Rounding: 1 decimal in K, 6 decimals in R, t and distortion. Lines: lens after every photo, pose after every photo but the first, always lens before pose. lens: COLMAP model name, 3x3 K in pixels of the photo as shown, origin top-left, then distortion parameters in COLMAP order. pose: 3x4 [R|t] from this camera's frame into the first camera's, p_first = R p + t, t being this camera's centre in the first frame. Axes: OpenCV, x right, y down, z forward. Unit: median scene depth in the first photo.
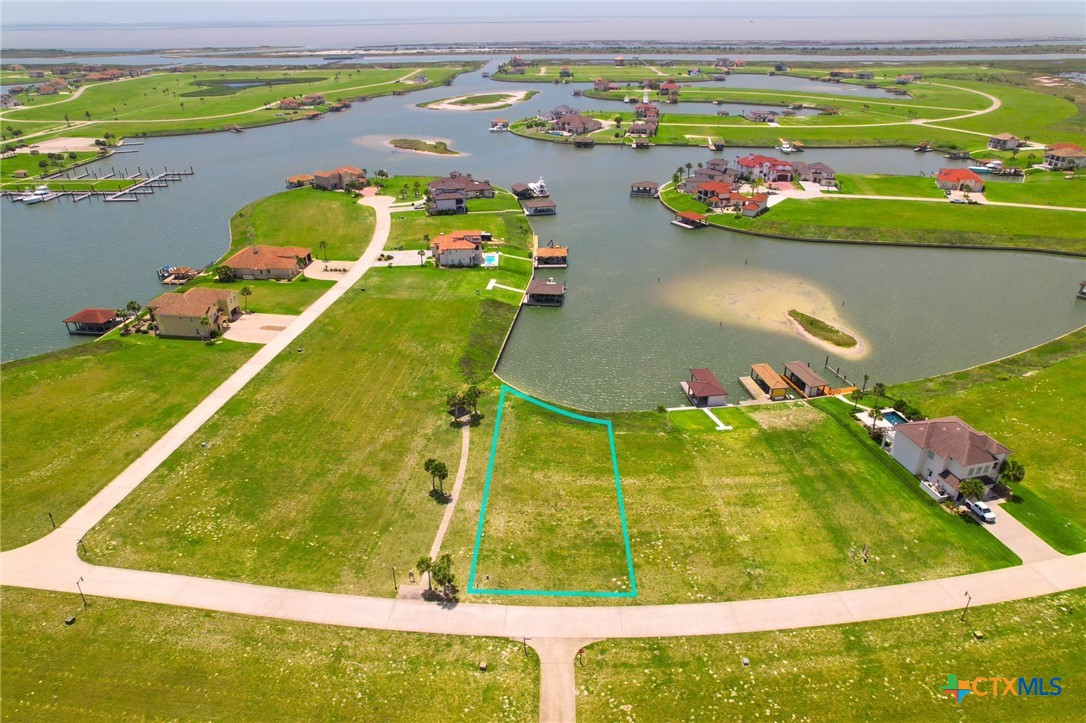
lens RADIAL K [[698.3, 0, 543.0], [0, 698.3, 361.5], [0, 0, 1]] dist [-0.078757, 0.071964]
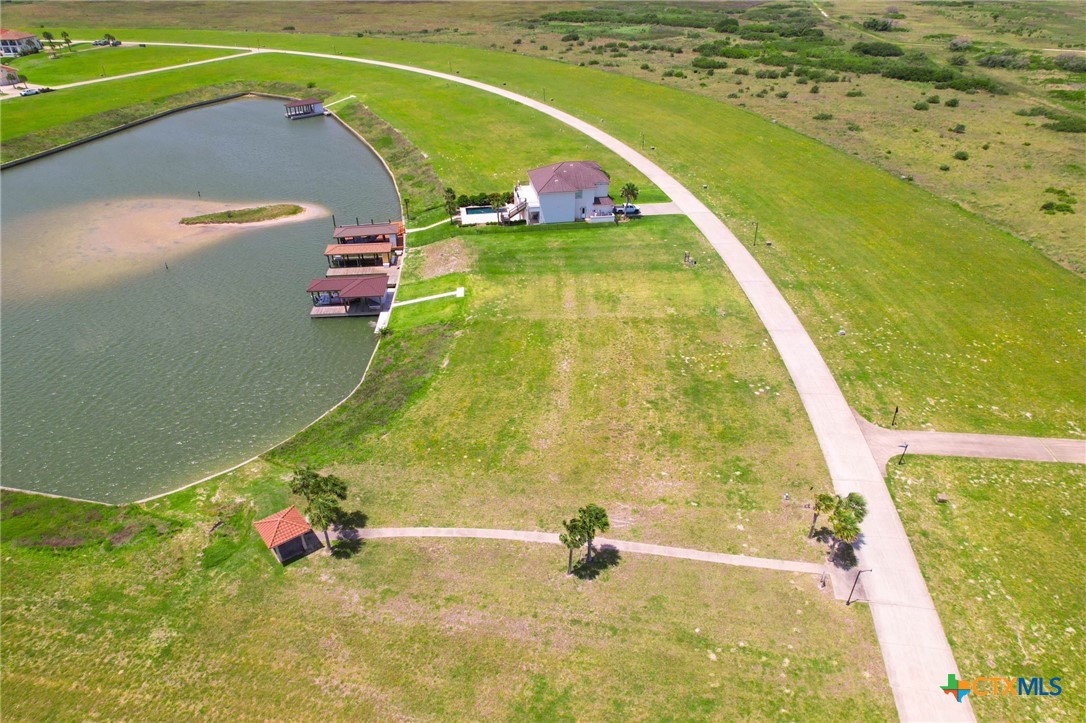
lens RADIAL K [[698.3, 0, 543.0], [0, 698.3, 361.5], [0, 0, 1]] dist [-0.078757, 0.071964]
pose [[0.066915, -0.527417, 0.846968, -0.465676], [0.455346, 0.771459, 0.444422, -0.159538], [-0.887796, 0.355925, 0.291779, 0.742874]]
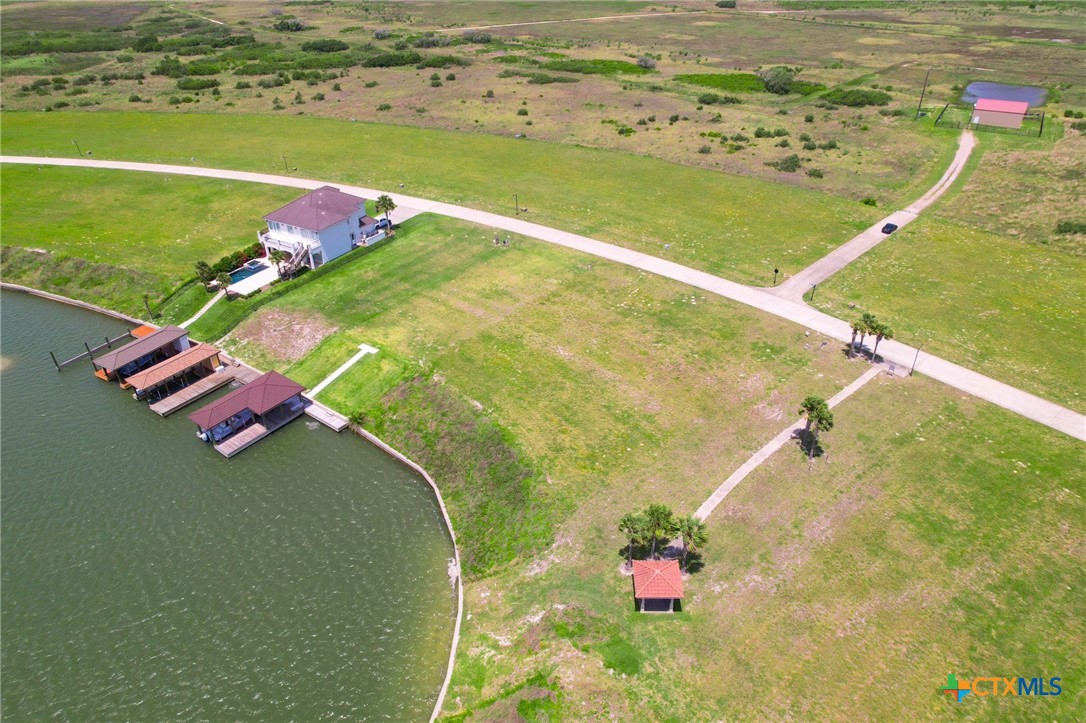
lens RADIAL K [[698.3, 0, 543.0], [0, 698.3, 361.5], [0, 0, 1]] dist [-0.078757, 0.071964]
pose [[-0.722714, -0.356112, 0.592341, -0.291645], [0.327878, 0.577807, 0.747418, -0.372628], [-0.608424, 0.734386, -0.300828, 1.158754]]
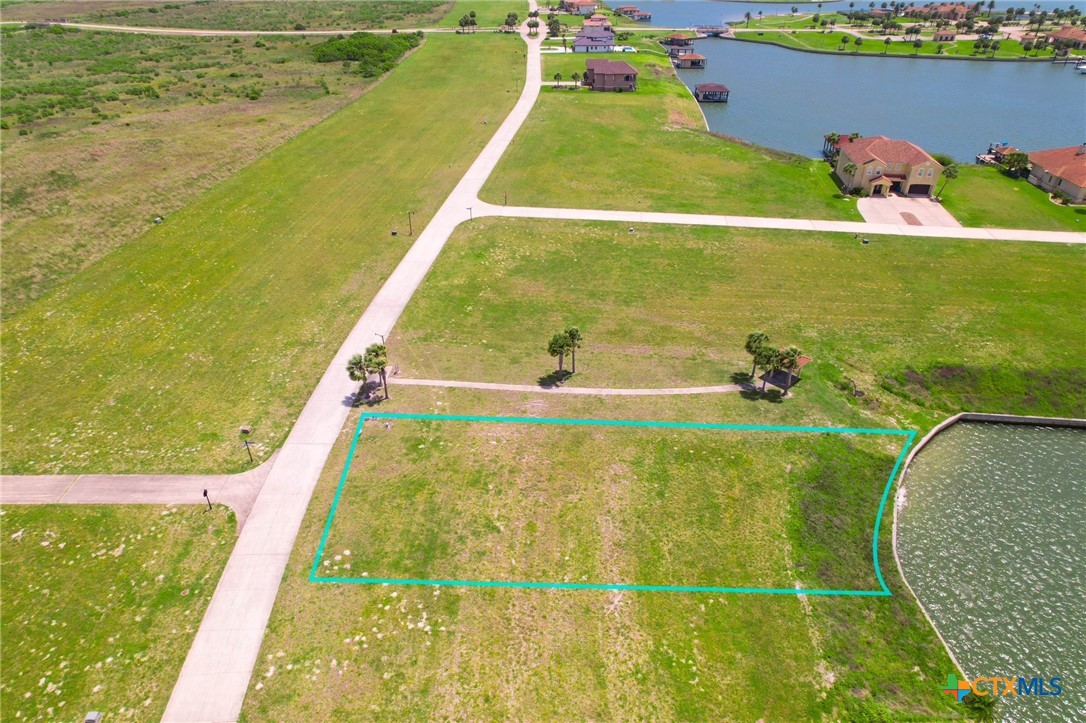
lens RADIAL K [[698.3, 0, 543.0], [0, 698.3, 361.5], [0, 0, 1]] dist [-0.078757, 0.071964]
pose [[0.016180, 0.541909, -0.840282, 0.407362], [-0.451935, 0.753610, 0.477311, -0.144118], [0.891904, 0.372030, 0.257101, 0.714123]]
